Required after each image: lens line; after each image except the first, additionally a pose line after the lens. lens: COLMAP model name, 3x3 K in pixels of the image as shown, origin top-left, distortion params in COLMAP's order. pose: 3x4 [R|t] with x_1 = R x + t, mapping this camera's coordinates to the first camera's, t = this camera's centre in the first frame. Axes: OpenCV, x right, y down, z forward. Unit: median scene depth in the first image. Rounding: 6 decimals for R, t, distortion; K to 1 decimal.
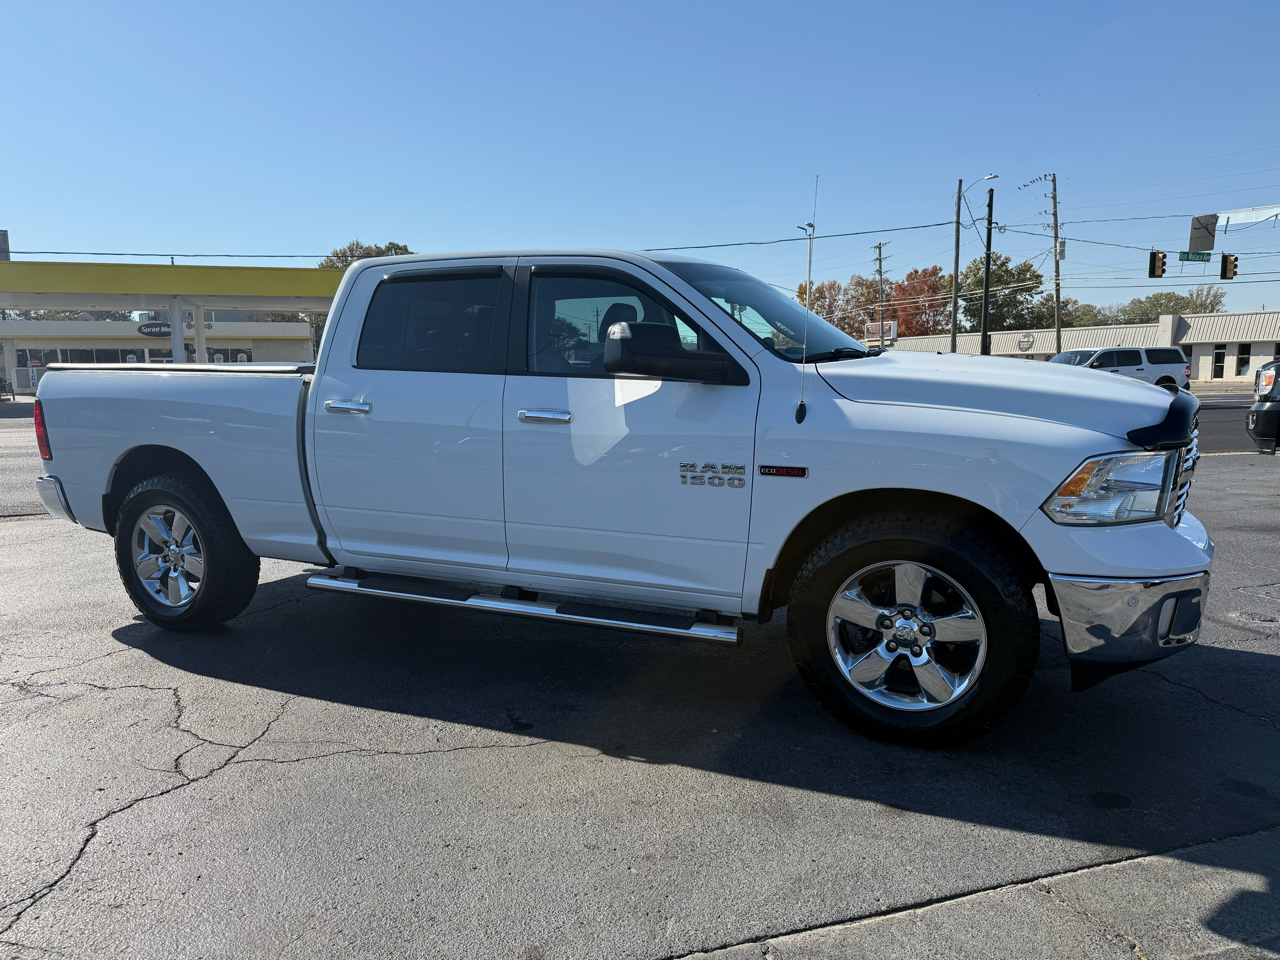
lens RADIAL K [[921.4, 0, 643.1], [0, 921.4, 462.8], [0, 0, 1]] dist [0.034130, -0.002267]
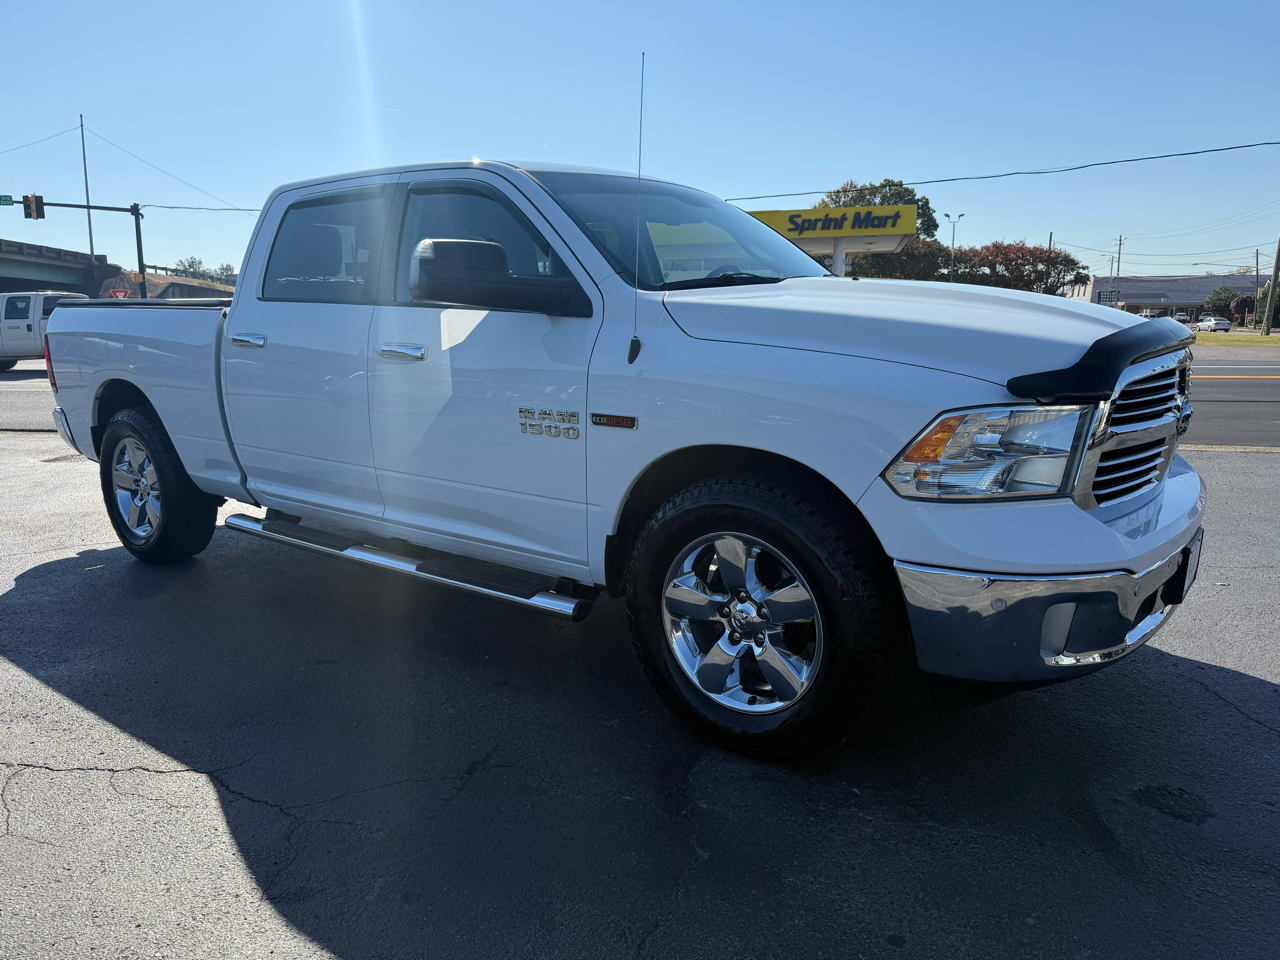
lens RADIAL K [[927.0, 0, 639.5], [0, 927.0, 483.8], [0, 0, 1]] dist [0.025825, -0.040959]
pose [[0.978286, 0.039012, -0.203556, 0.296217], [-0.022180, 0.996192, 0.084324, -0.004355], [0.206070, -0.077978, 0.975425, 0.150805]]
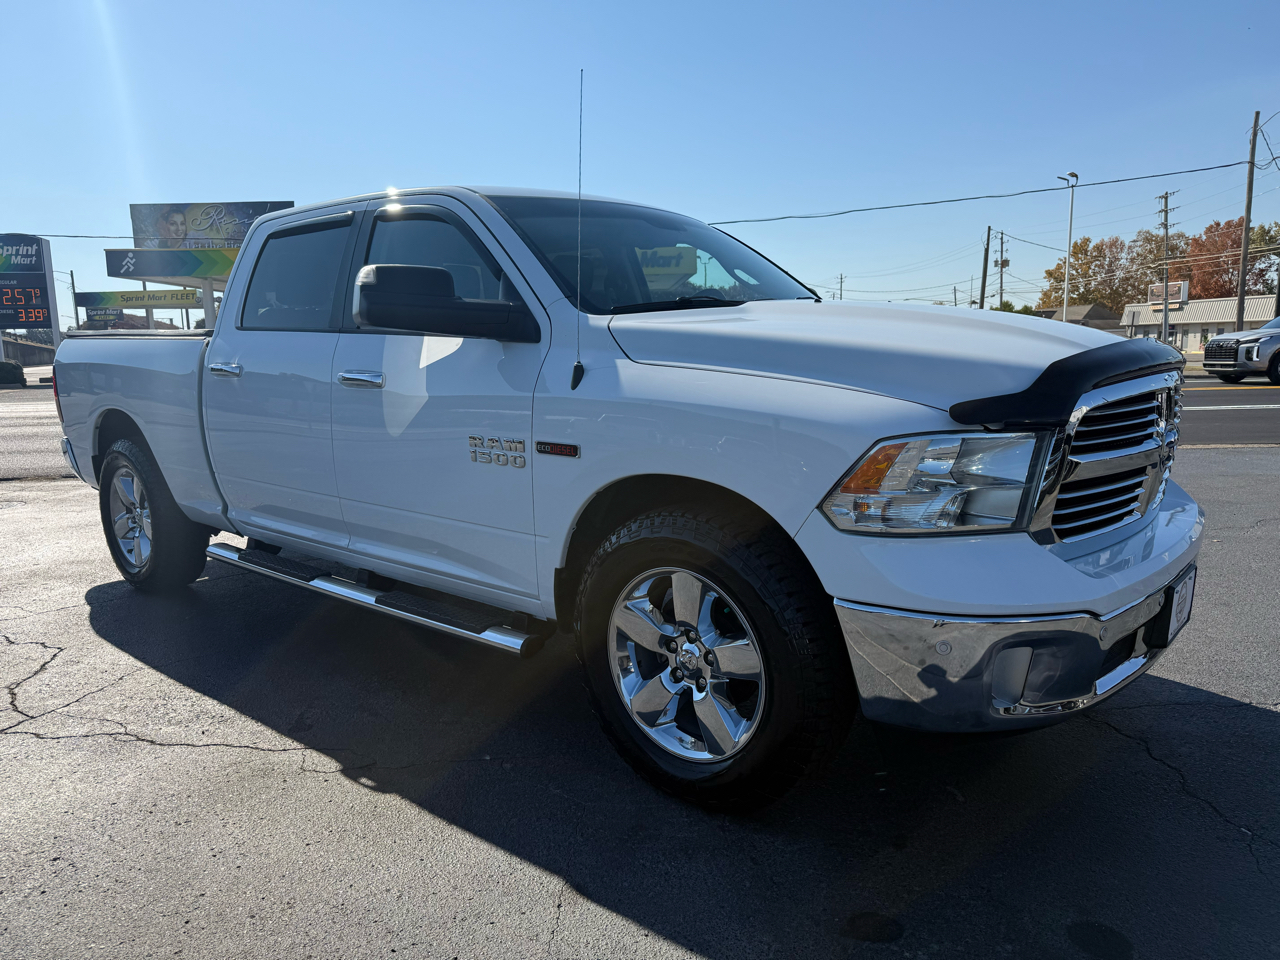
lens RADIAL K [[926.2, 0, 640.8], [0, 926.2, 477.9], [0, 0, 1]] dist [0.030026, -0.041139]
pose [[0.965902, 0.031680, -0.256963, 0.366154], [-0.019597, 0.998584, 0.049448, -0.005892], [0.258165, -0.042727, 0.965155, 0.200526]]
